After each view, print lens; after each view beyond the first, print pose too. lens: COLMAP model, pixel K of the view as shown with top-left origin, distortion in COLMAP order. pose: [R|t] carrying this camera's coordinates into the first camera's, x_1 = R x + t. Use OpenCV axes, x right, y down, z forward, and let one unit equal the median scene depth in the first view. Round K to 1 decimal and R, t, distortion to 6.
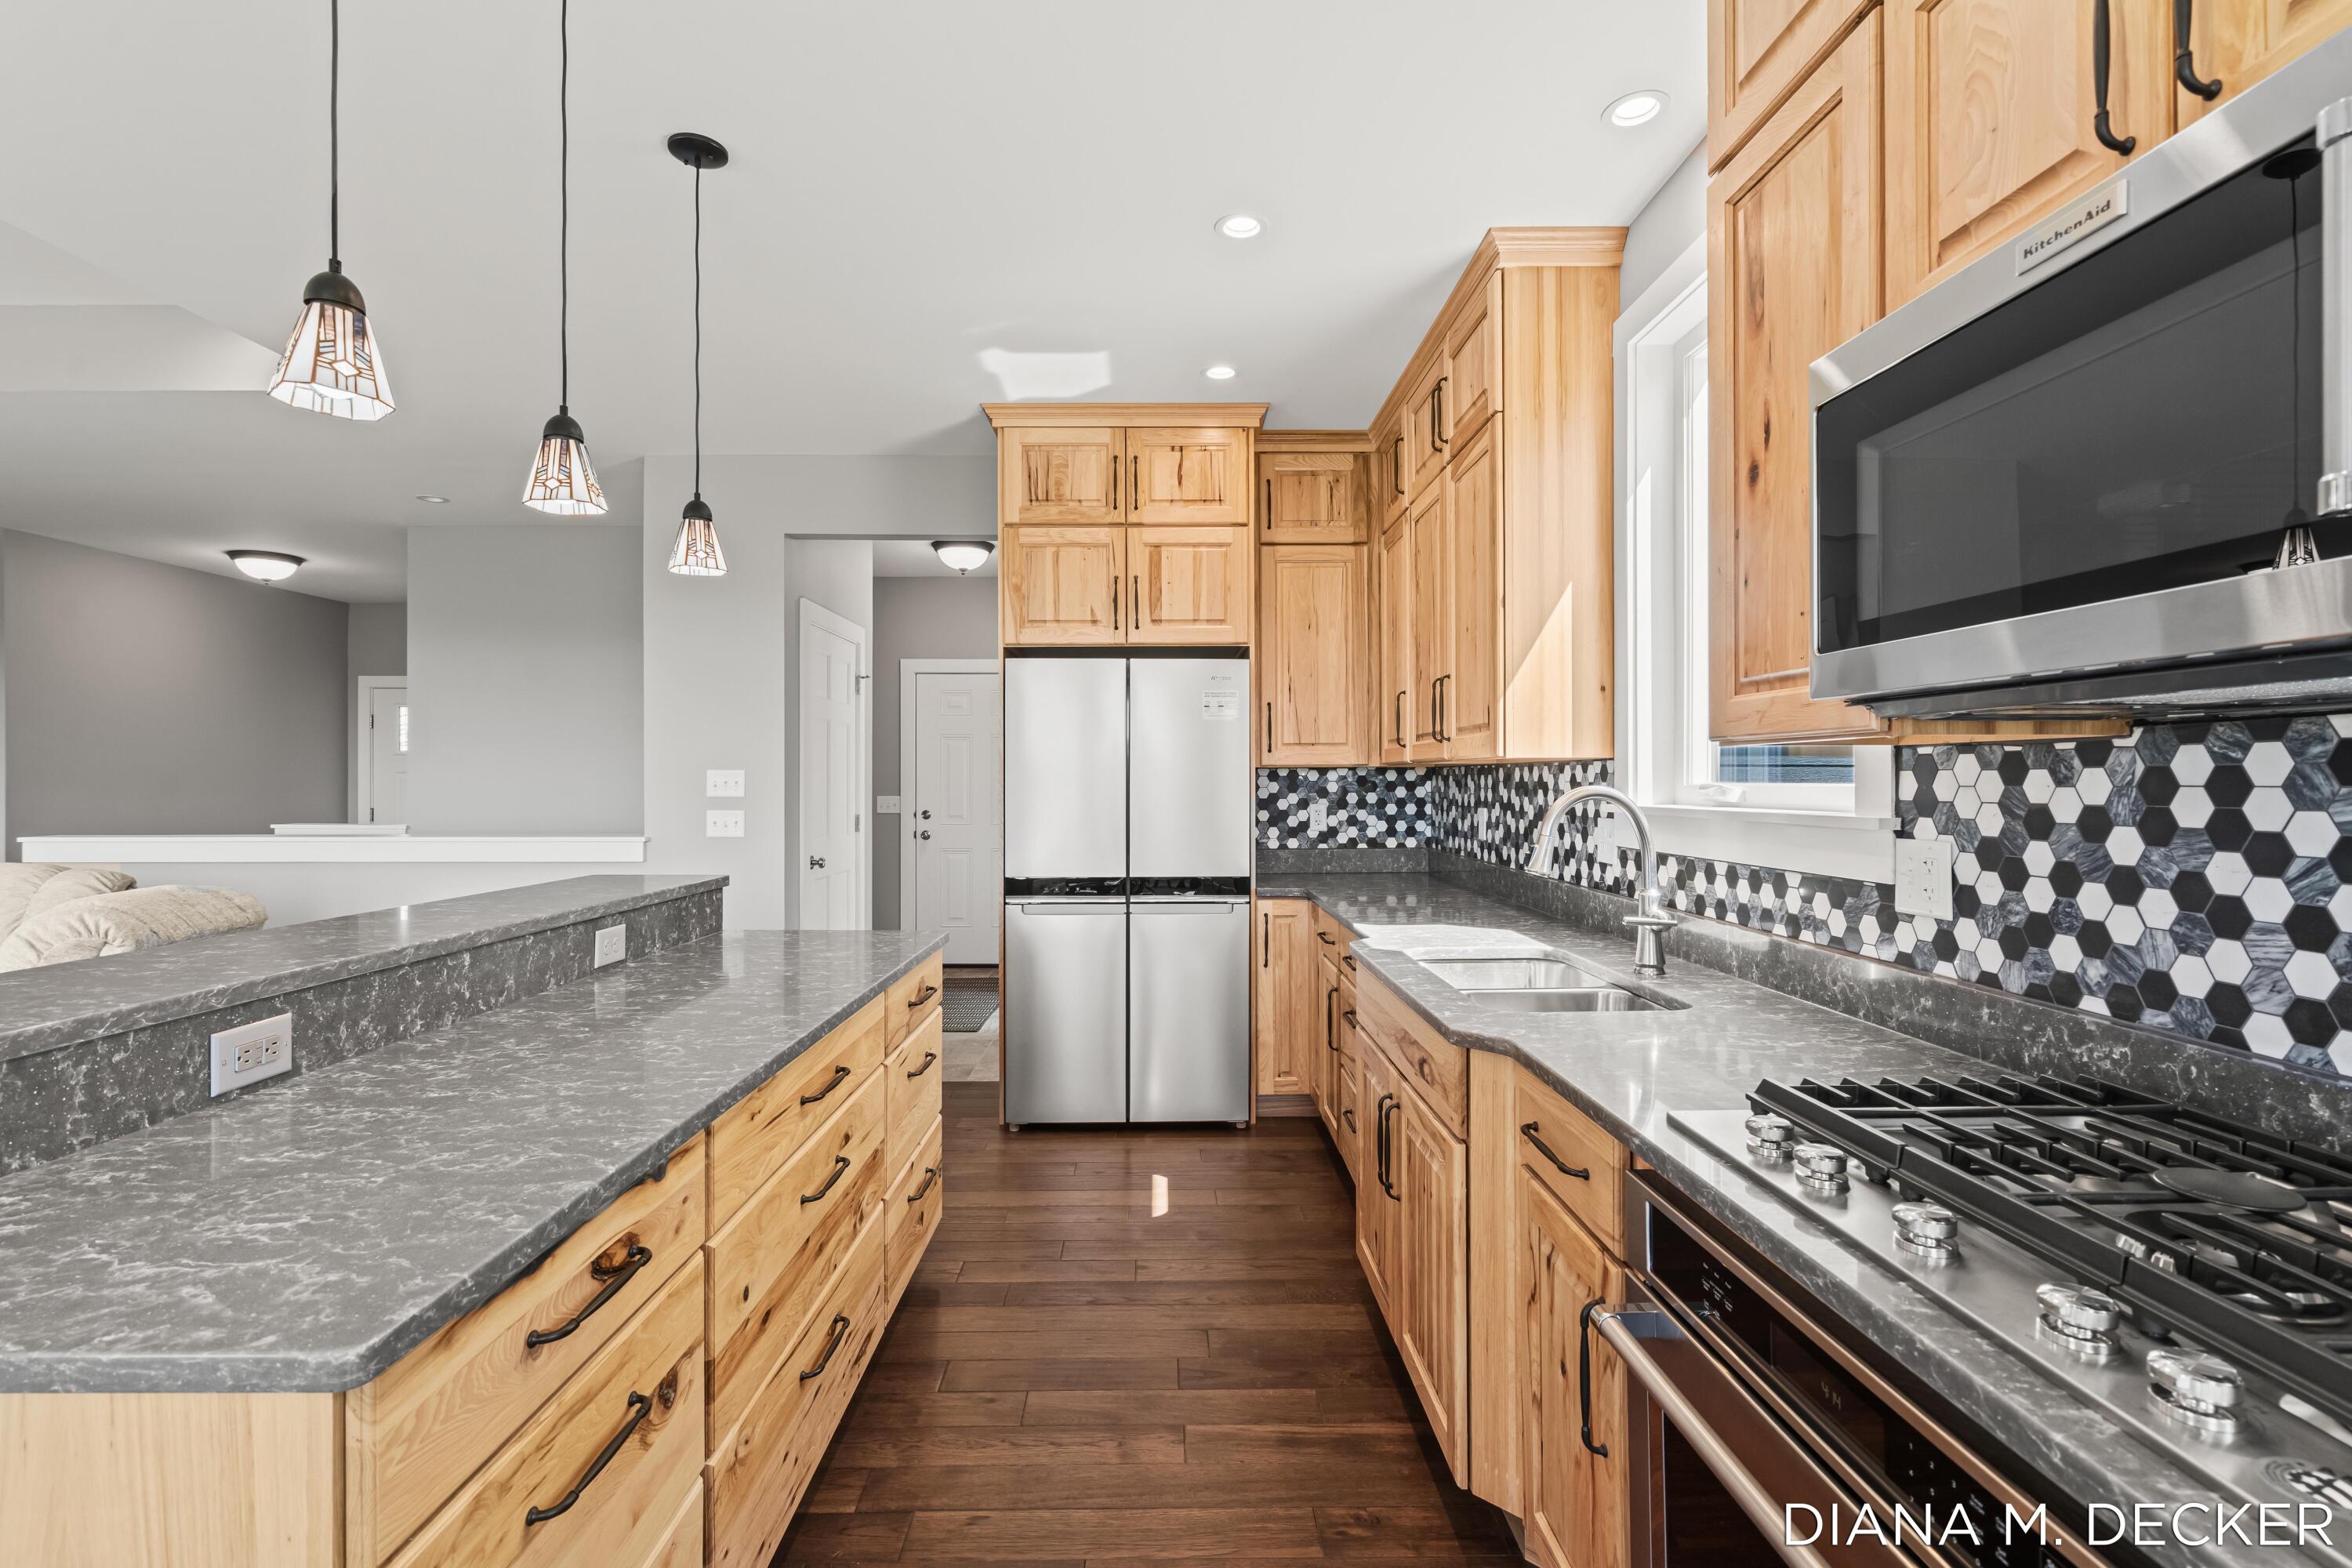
lens RADIAL K [[1069.7, 0, 1173.5], [0, 1069.7, 783.1], [0, 0, 1]] dist [-0.006083, 0.002218]
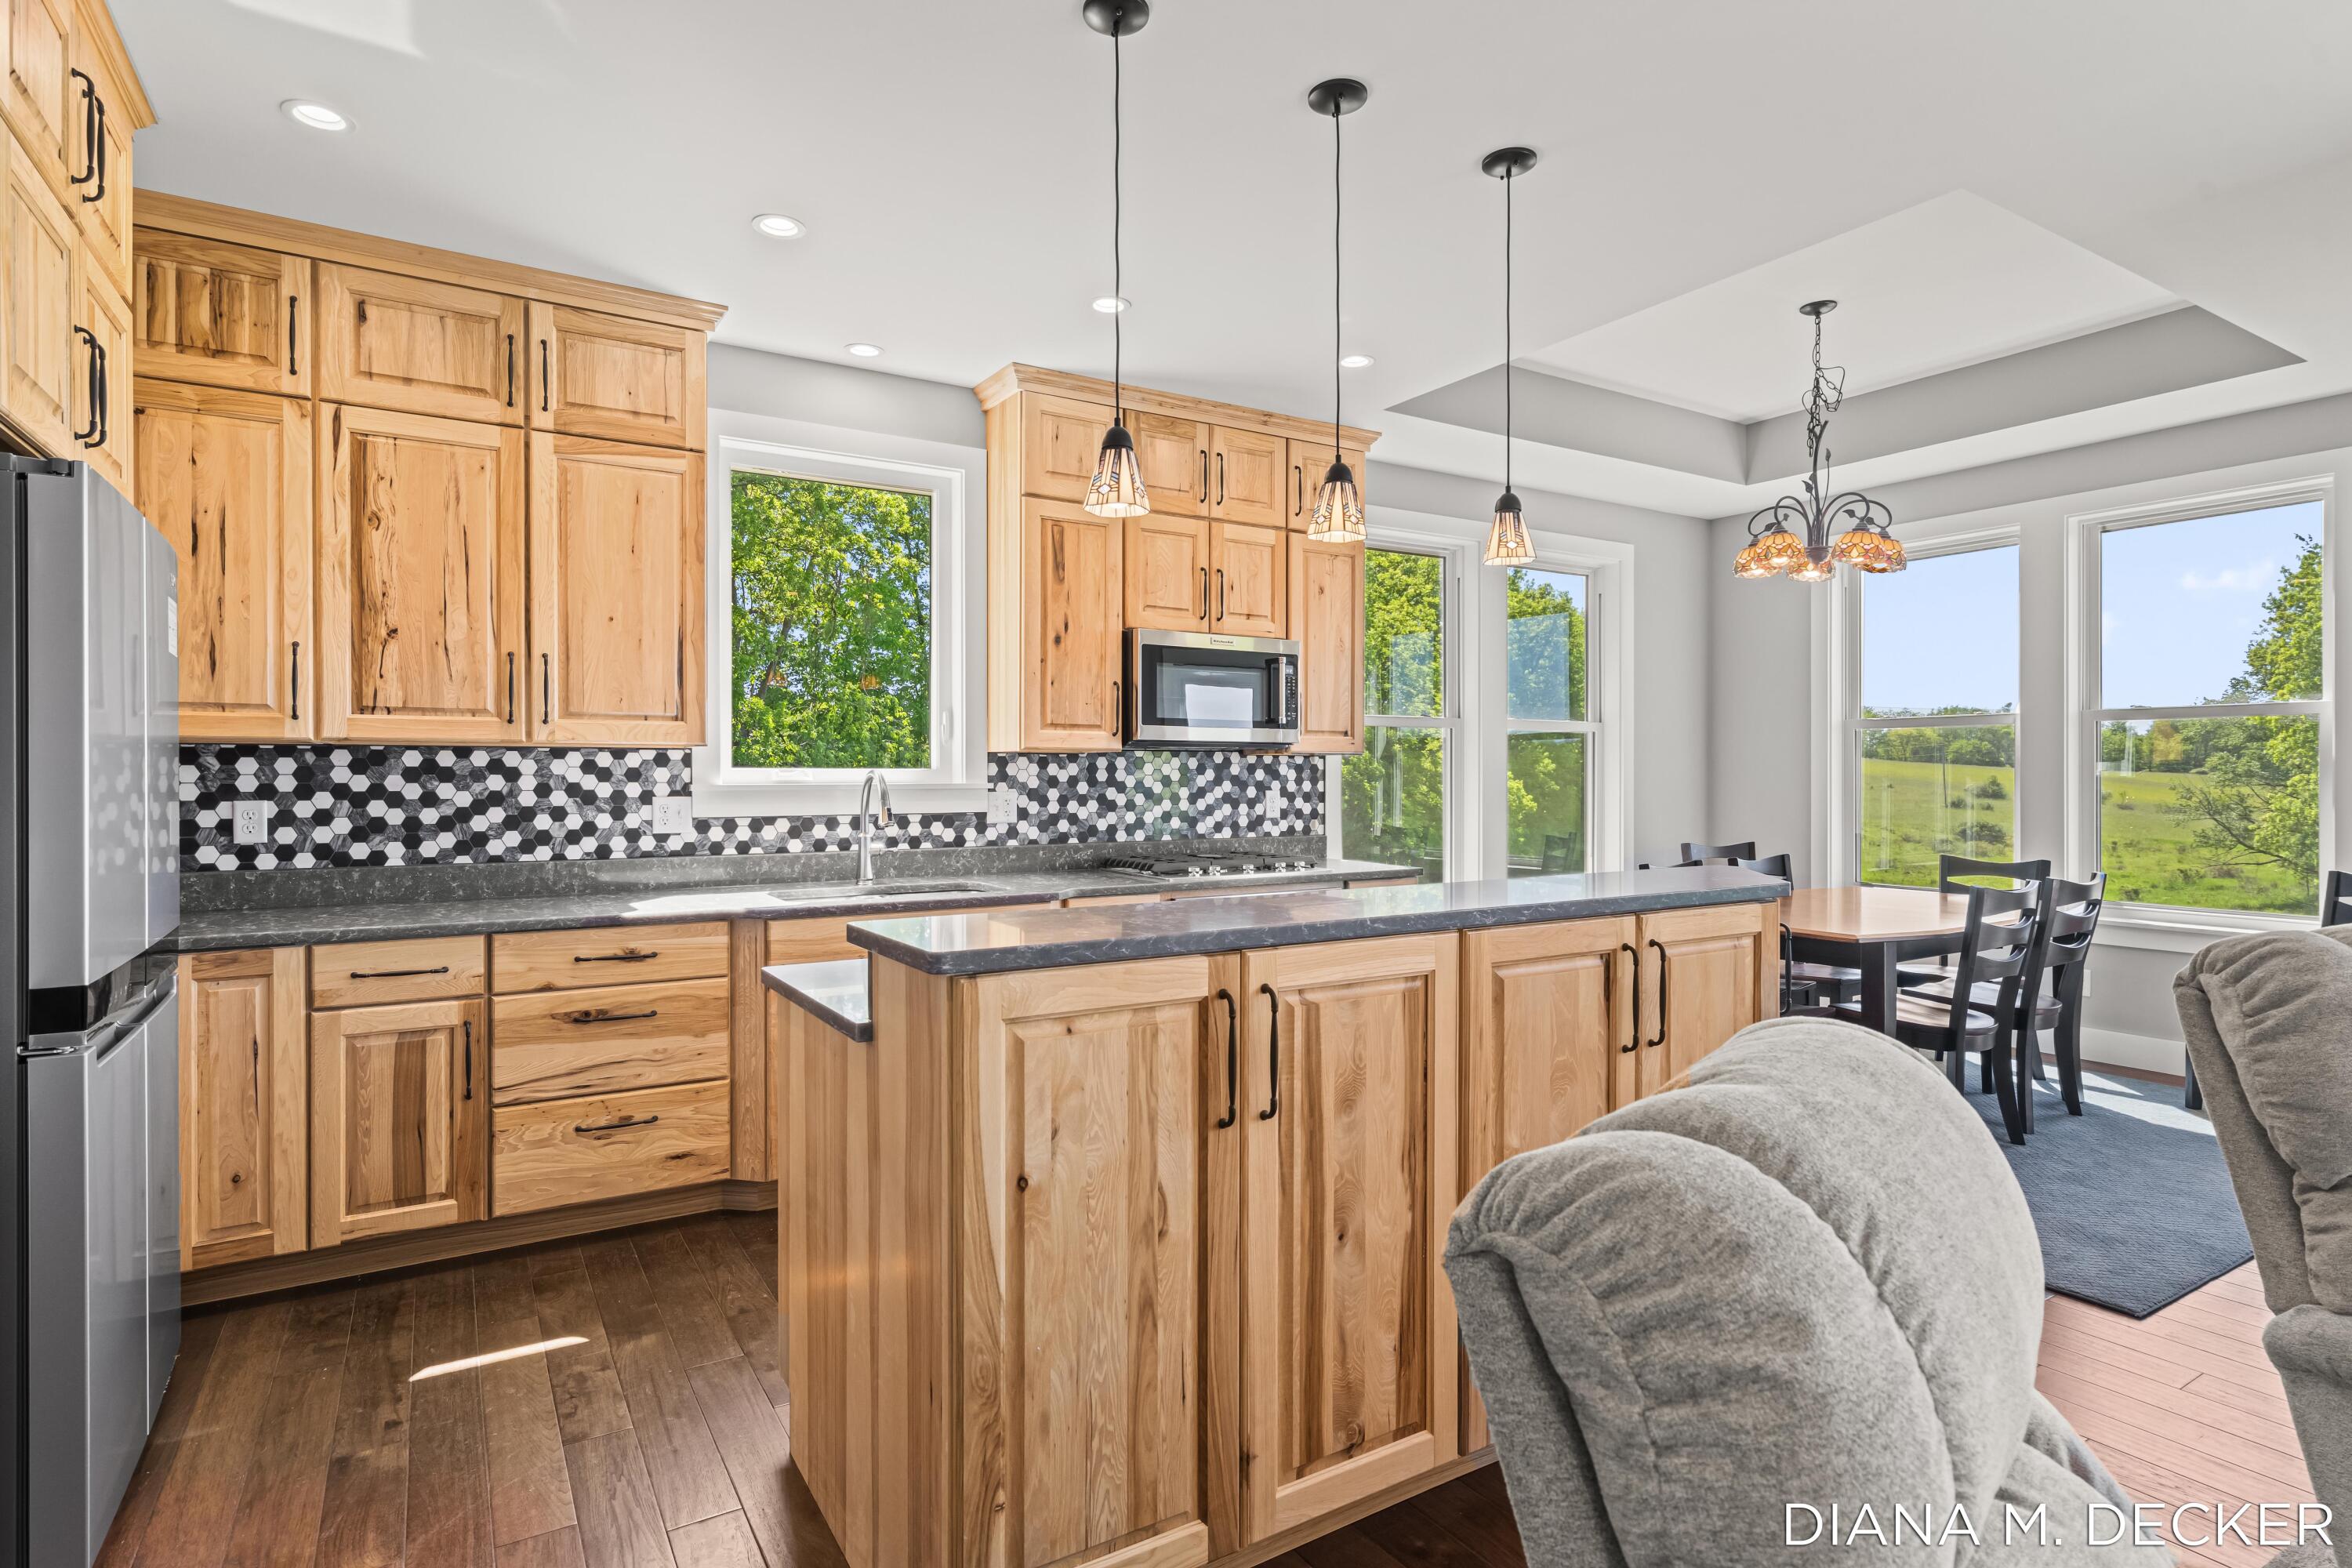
lens RADIAL K [[1223.2, 0, 1189.8], [0, 1223.2, 783.8], [0, 0, 1]] dist [0.002430, 0.002601]
pose [[-0.523165, -0.004145, 0.852221, -1.335467], [0.003580, 0.999969, 0.007061, 0.012335], [-0.852224, 0.006745, -0.523134, 1.479212]]
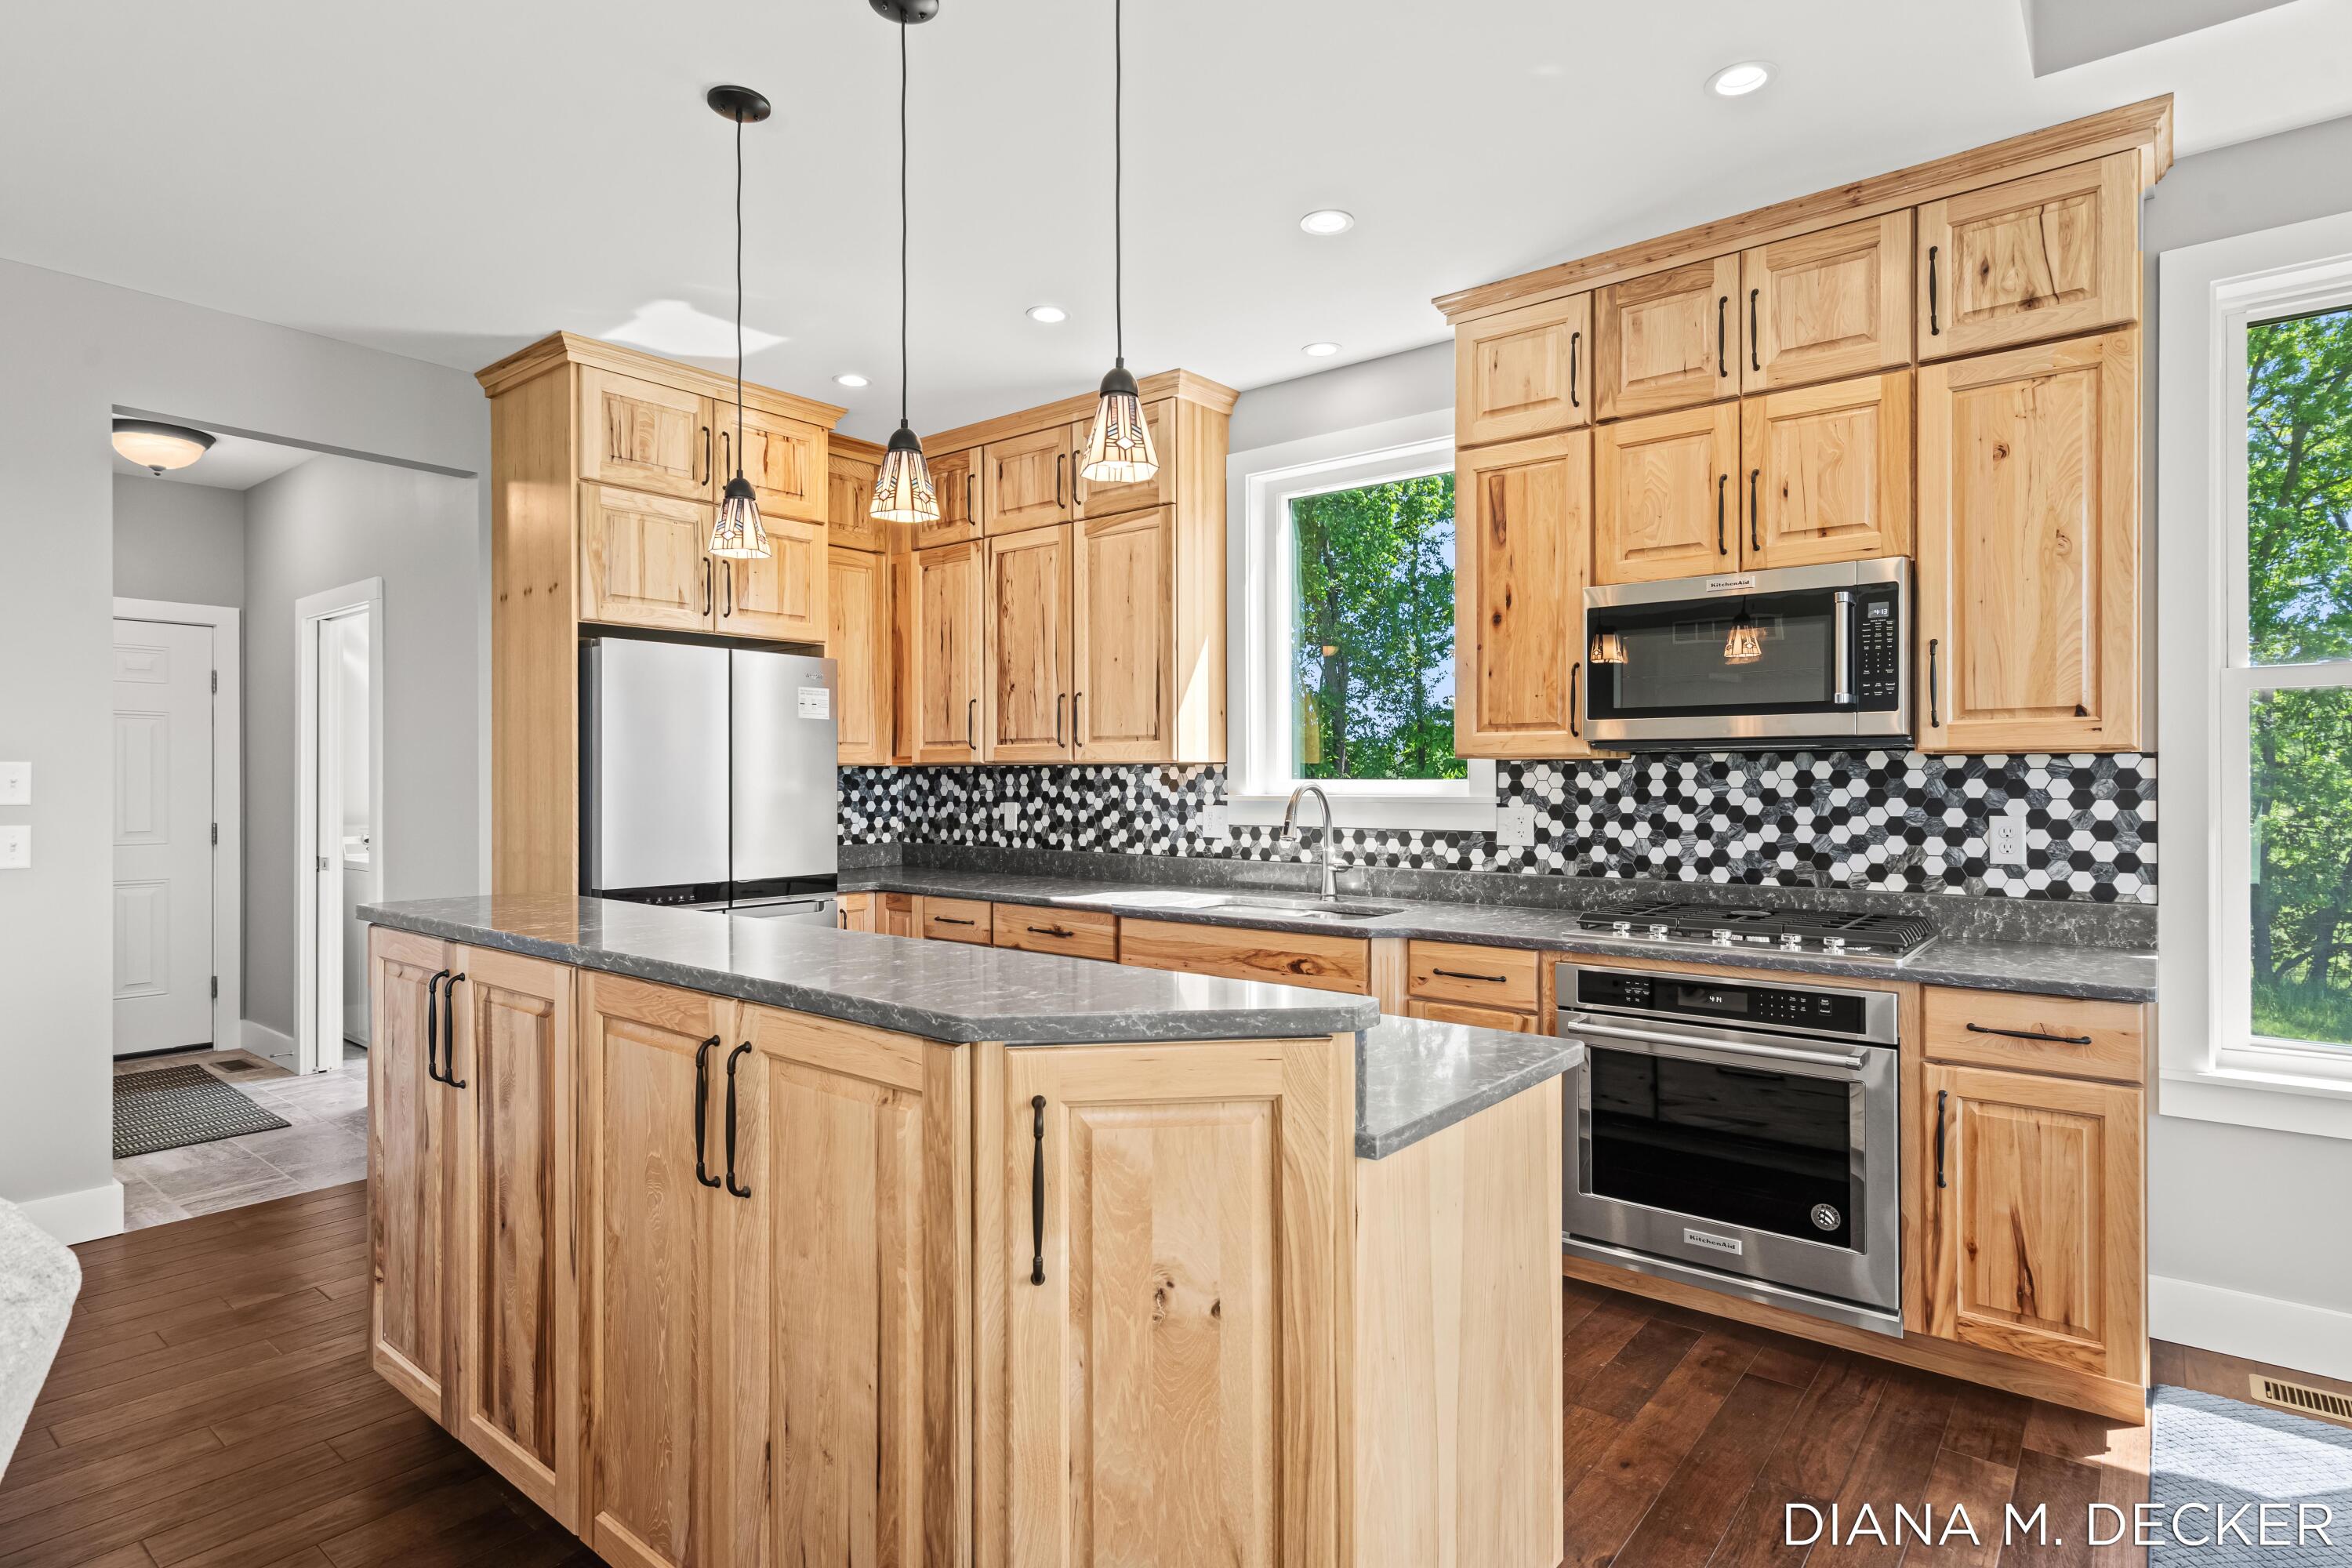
lens RADIAL K [[1223.2, 0, 1176.0], [0, 1223.2, 783.0], [0, 0, 1]] dist [0.002430, 0.002601]
pose [[0.638152, -0.001724, 0.769908, -1.035458], [0.002614, 0.999997, 0.000072, 0.004115], [-0.769906, 0.001967, 0.638155, 0.020385]]
